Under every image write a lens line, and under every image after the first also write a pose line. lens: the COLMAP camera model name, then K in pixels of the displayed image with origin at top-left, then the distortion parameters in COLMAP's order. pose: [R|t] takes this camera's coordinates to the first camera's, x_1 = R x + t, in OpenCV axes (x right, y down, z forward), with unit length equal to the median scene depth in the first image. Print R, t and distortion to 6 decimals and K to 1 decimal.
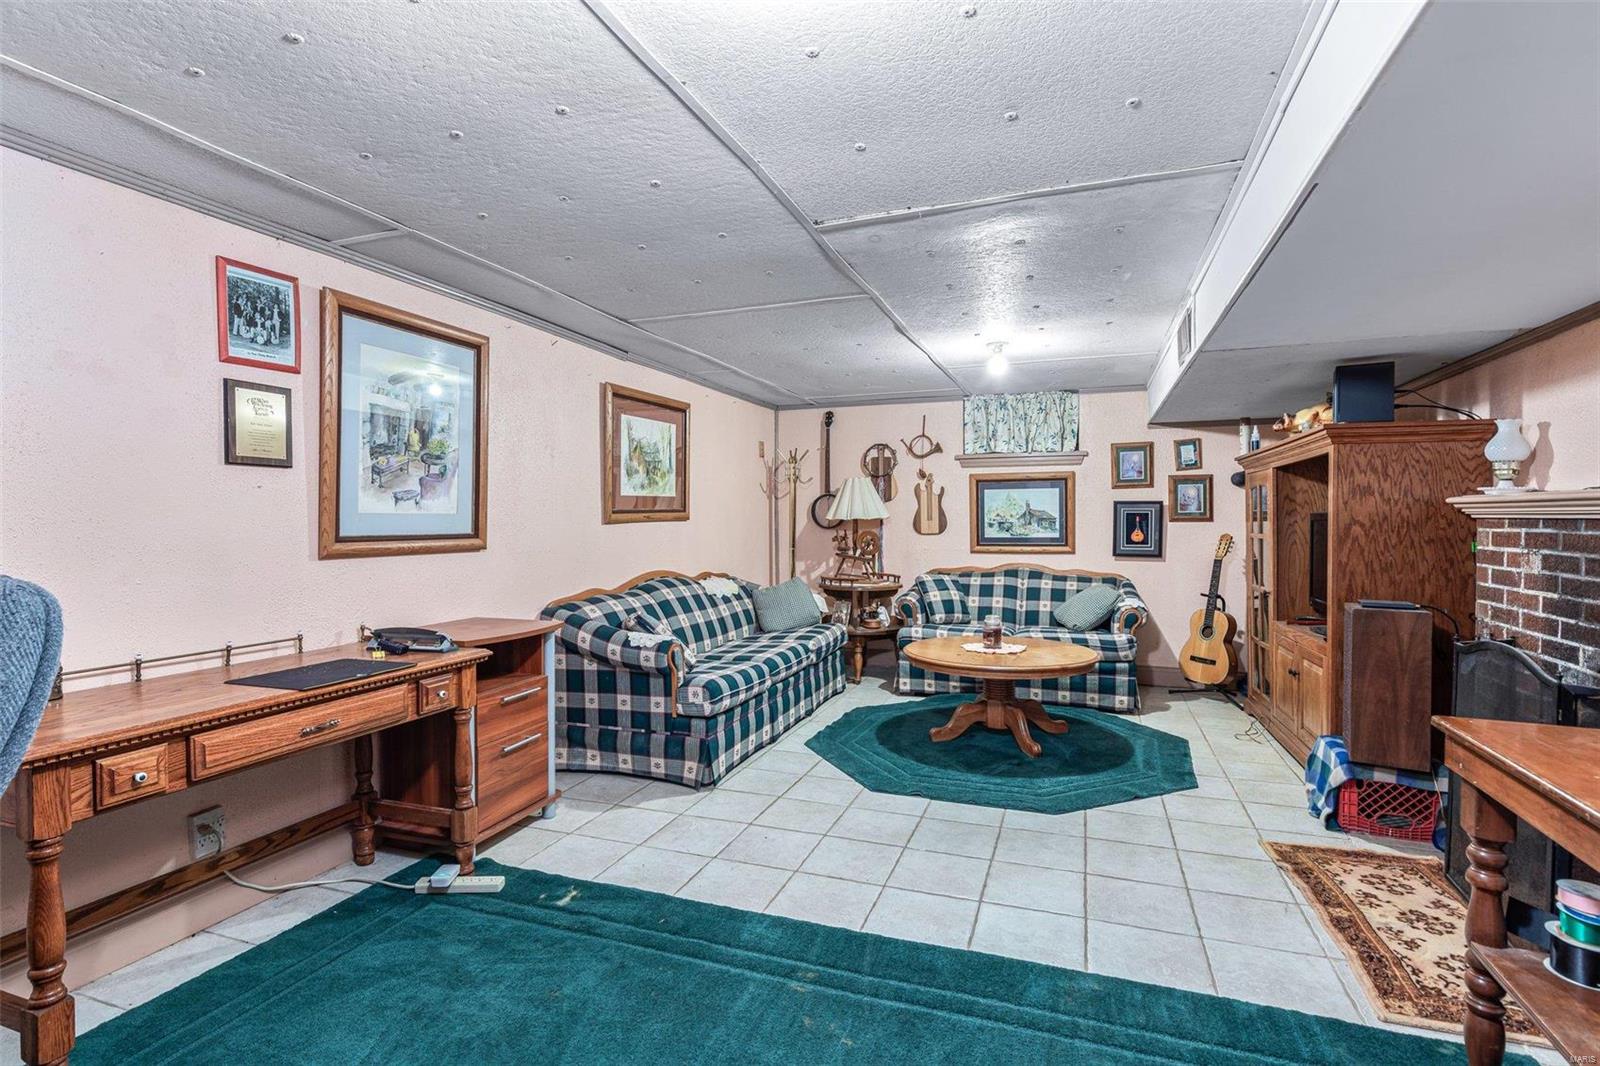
lens RADIAL K [[759.9, 0, 793.7], [0, 759.9, 529.6], [0, 0, 1]] dist [-0.006314, -0.001781]
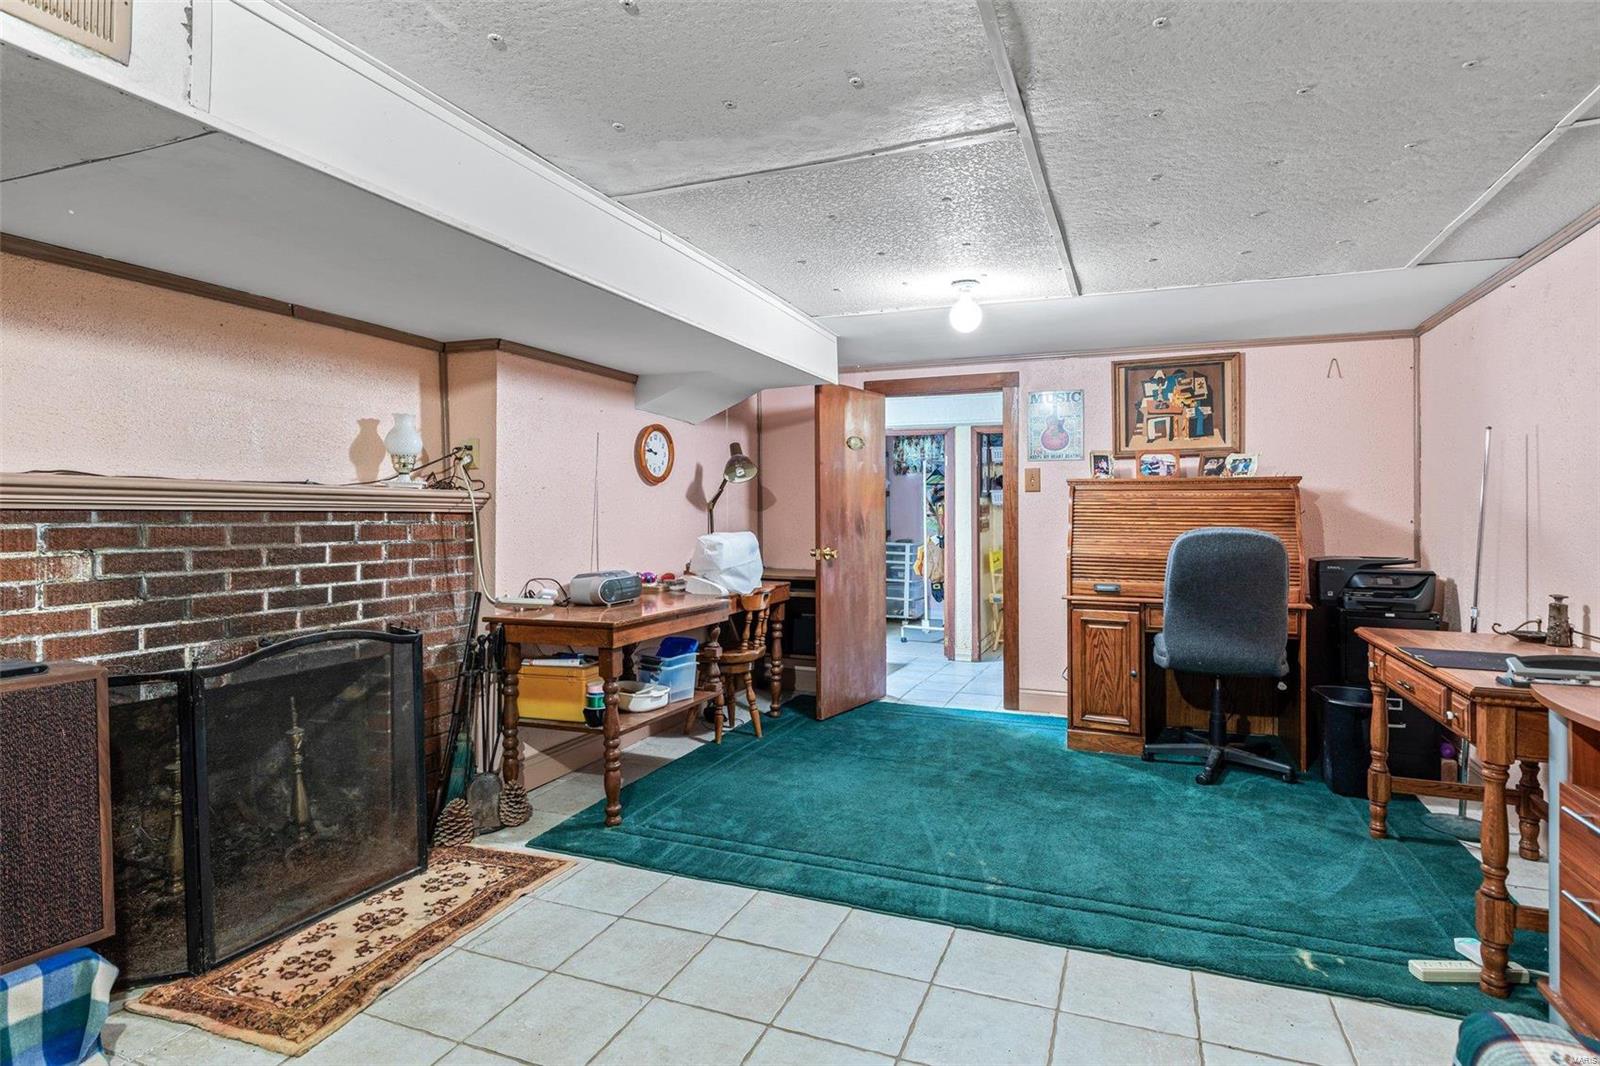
lens RADIAL K [[813.0, 0, 813.1], [0, 813.0, 528.9], [0, 0, 1]] dist [-0.006645, 0.001557]
pose [[-0.999969, 0.001538, 0.007707, 0.248476], [0.001784, 0.999486, 0.032017, -0.021479], [-0.007654, 0.032030, -0.999458, 1.927343]]
